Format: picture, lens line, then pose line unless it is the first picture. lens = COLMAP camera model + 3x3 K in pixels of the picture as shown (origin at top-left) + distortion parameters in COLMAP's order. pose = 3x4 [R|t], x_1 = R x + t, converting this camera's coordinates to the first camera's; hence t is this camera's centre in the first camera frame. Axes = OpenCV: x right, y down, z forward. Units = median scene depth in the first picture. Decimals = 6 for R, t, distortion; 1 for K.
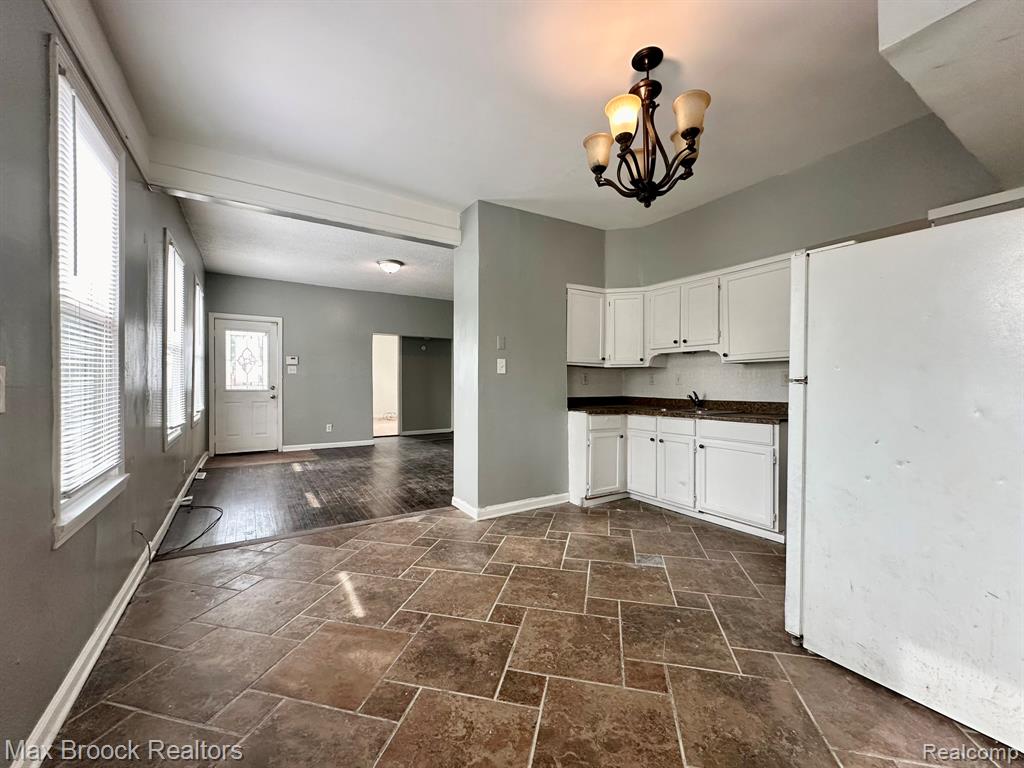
lens RADIAL K [[411.3, 0, 510.3], [0, 411.3, 383.9], [0, 0, 1]] dist [-0.001111, -0.000171]
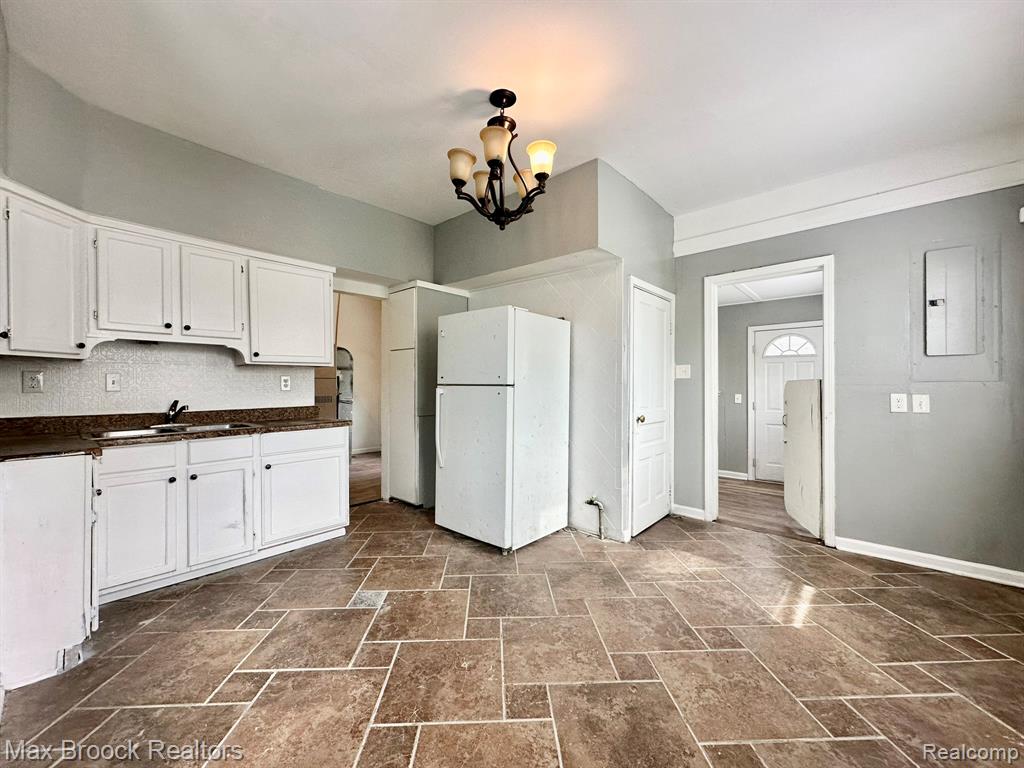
lens RADIAL K [[411.3, 0, 512.8], [0, 411.3, 383.8], [0, 0, 1]] dist [-0.001111, -0.000171]
pose [[-0.280790, 0.005466, 0.959754, -0.392628], [0.006186, 0.999973, -0.003885, -0.003797], [-0.959749, 0.004847, -0.280816, 0.678457]]
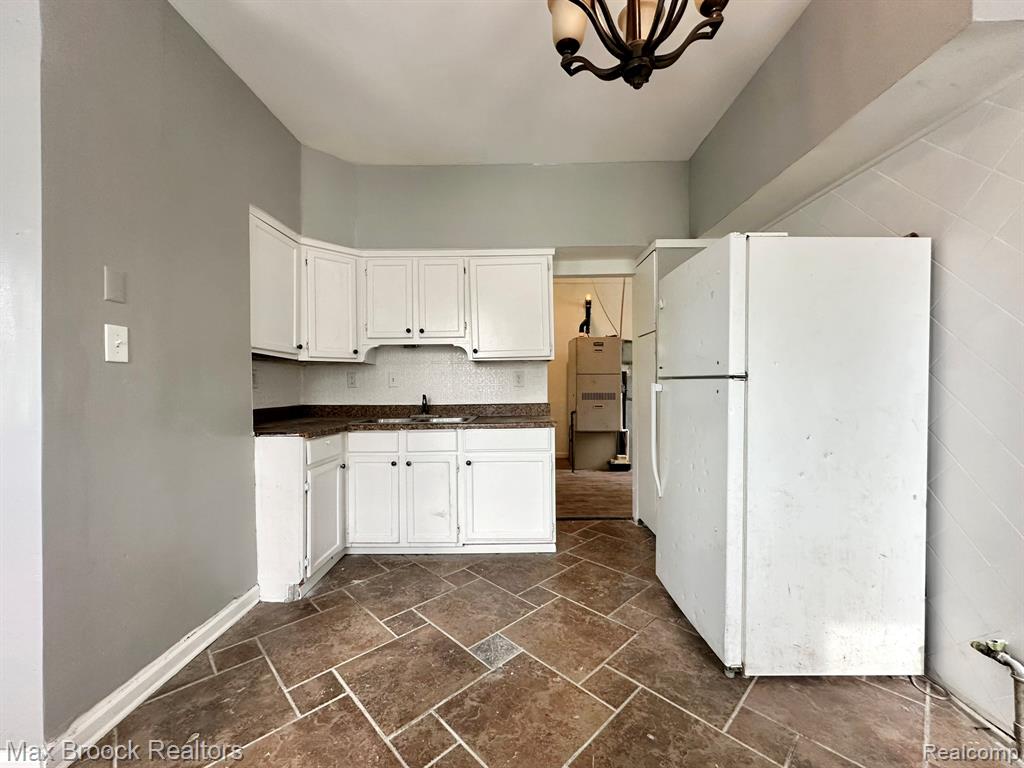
lens RADIAL K [[411.3, 0, 511.4], [0, 411.3, 385.0], [0, 0, 1]] dist [-0.001111, -0.000171]
pose [[0.538847, -0.004298, 0.842392, -0.144512], [0.011321, 0.999934, -0.002140, 0.002753], [-0.842327, 0.010690, 0.538860, 0.440901]]
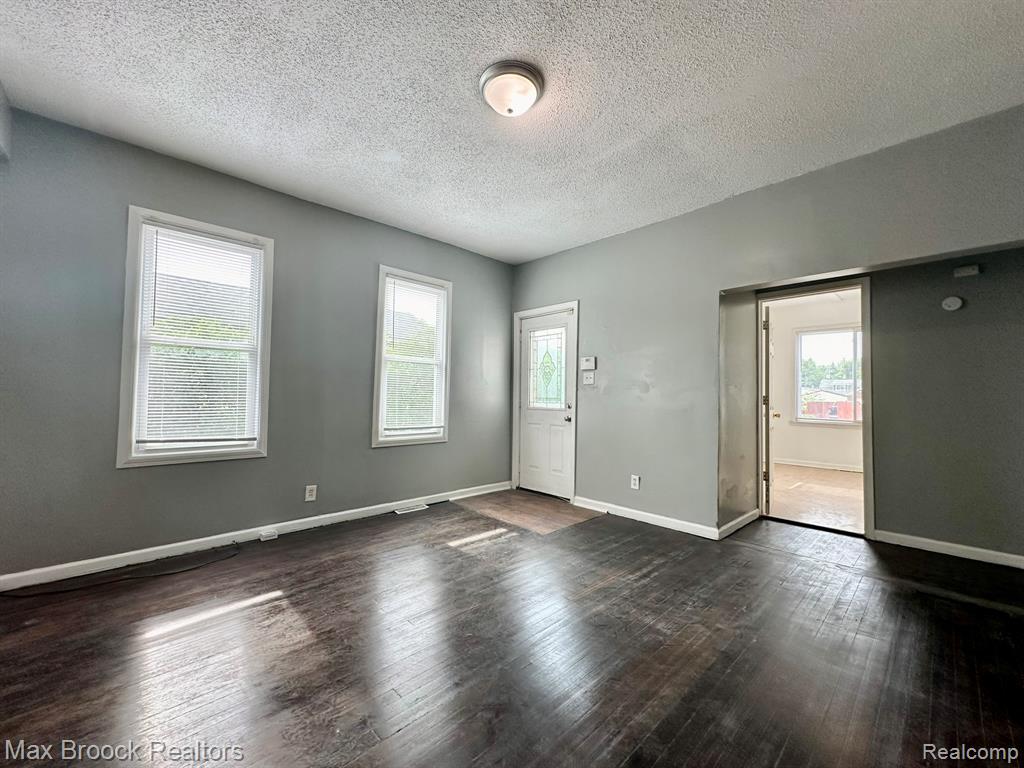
lens RADIAL K [[411.3, 0, 511.6], [0, 411.3, 385.7], [0, 0, 1]] dist [-0.001111, -0.000171]
pose [[0.197467, -0.032908, -0.979757, 0.122108], [-0.024186, 0.998969, -0.038428, 0.008223], [0.980011, 0.031285, 0.196468, 1.357889]]
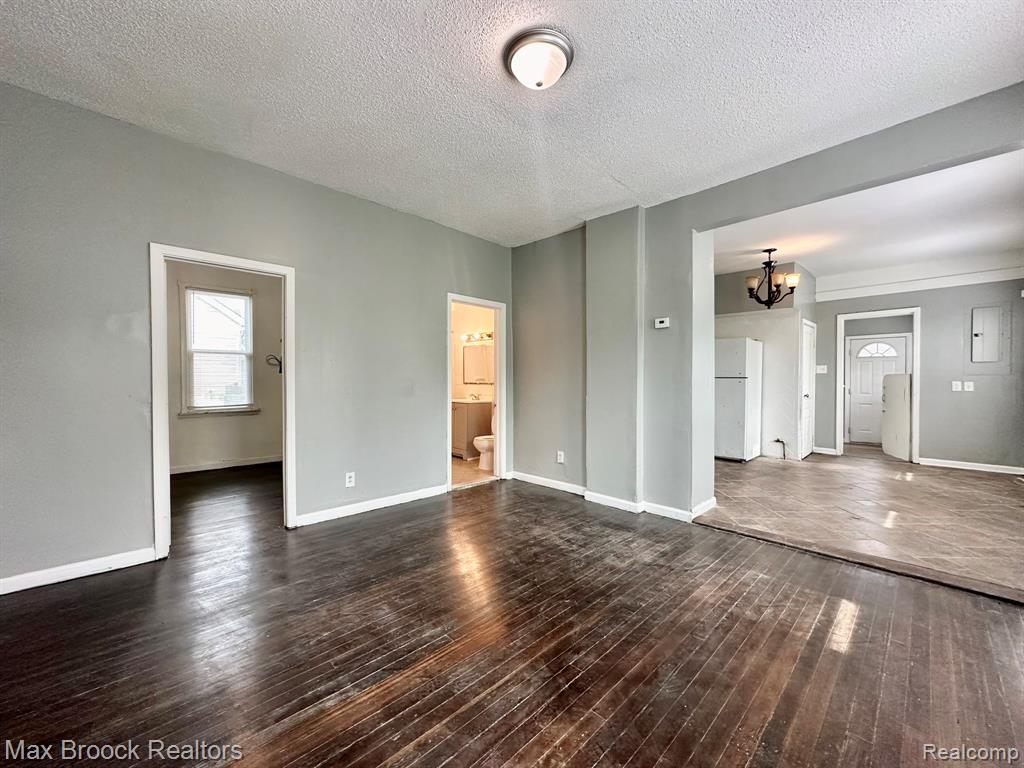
lens RADIAL K [[411.3, 0, 512.8], [0, 411.3, 384.4], [0, 0, 1]] dist [-0.001111, -0.000171]
pose [[-0.211704, -0.012460, 0.977254, -0.943708], [0.009986, 0.999839, 0.014911, -0.010795], [-0.977283, 0.012915, -0.211545, 1.609850]]
